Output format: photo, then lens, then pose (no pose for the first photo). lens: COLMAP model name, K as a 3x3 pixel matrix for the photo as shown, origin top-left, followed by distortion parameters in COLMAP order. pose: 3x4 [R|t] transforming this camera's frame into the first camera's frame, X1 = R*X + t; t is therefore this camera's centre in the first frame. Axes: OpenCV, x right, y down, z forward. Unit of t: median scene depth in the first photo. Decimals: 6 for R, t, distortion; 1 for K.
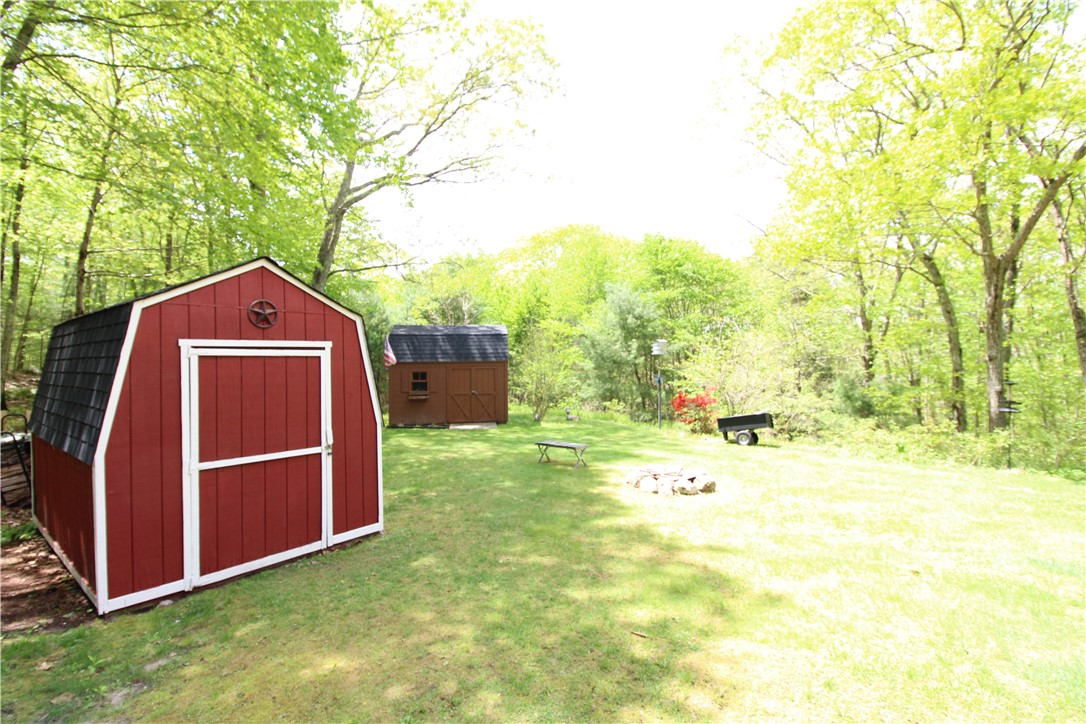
lens RADIAL K [[501.2, 0, 543.0], [0, 501.2, 362.0], [0, 0, 1]] dist [0.001038, -0.012921]
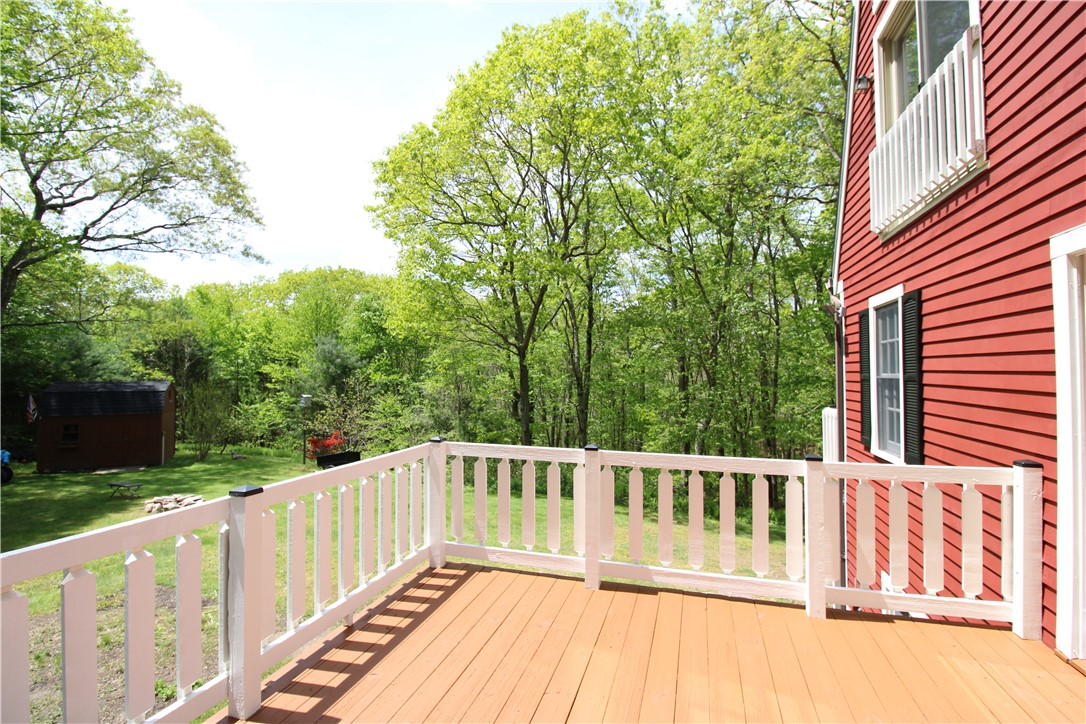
lens RADIAL K [[501.2, 0, 543.0], [0, 501.2, 362.0], [0, 0, 1]] dist [0.001038, -0.012921]
pose [[0.941837, 0.010031, 0.335920, 1.266894], [0.008459, 0.998530, -0.053533, -0.153601], [-0.335964, 0.053261, 0.940368, -1.502697]]
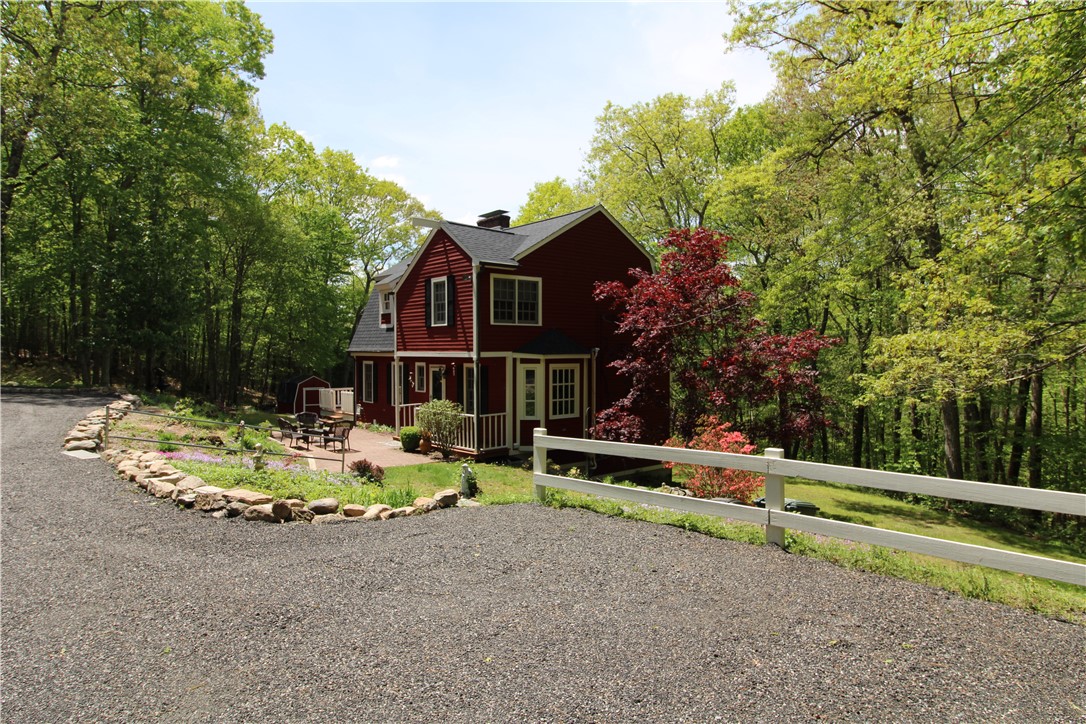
lens RADIAL K [[643.2, 0, 543.0], [0, 643.2, 362.0], [0, 0, 1]] dist [0.038913, 0.000108]
pose [[0.970891, 0.008681, -0.239366, 4.304699], [-0.010949, 0.999907, -0.008146, -0.328843], [0.239273, 0.010529, 0.970895, -6.339608]]
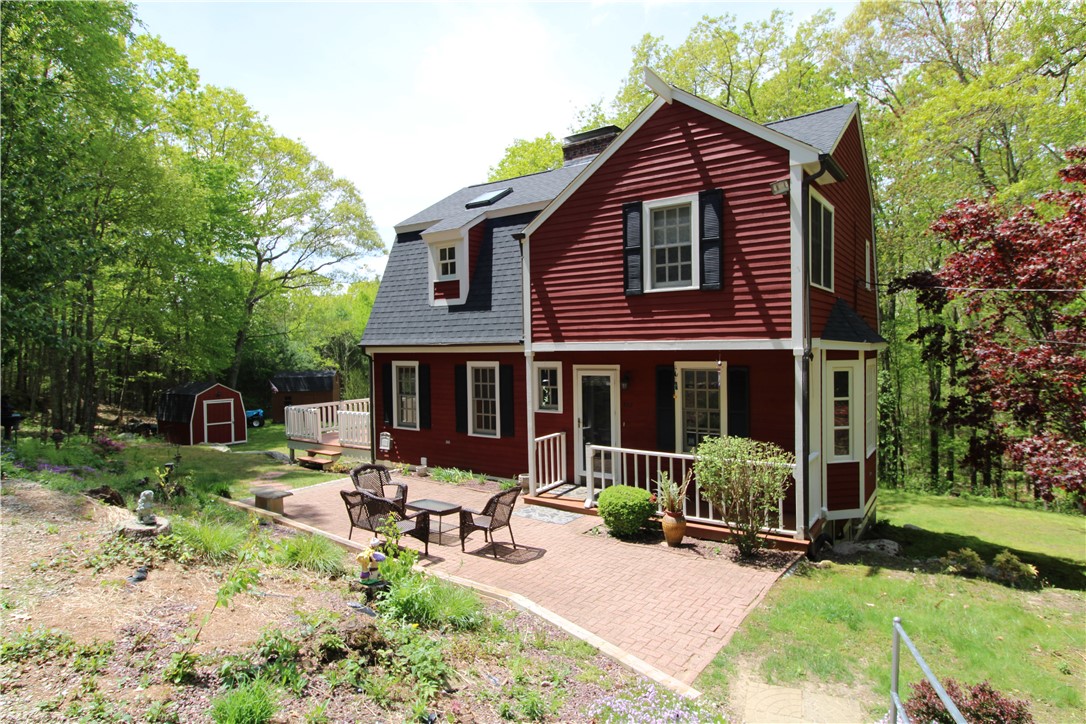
lens RADIAL K [[589.0, 0, 543.0], [0, 589.0, 362.0], [0, 0, 1]] dist [-0.000437, -0.000291]
pose [[0.999409, -0.012446, 0.032054, 2.265433], [0.012373, 0.999920, 0.002481, -0.358470], [-0.032082, -0.002083, 0.999483, -4.520498]]
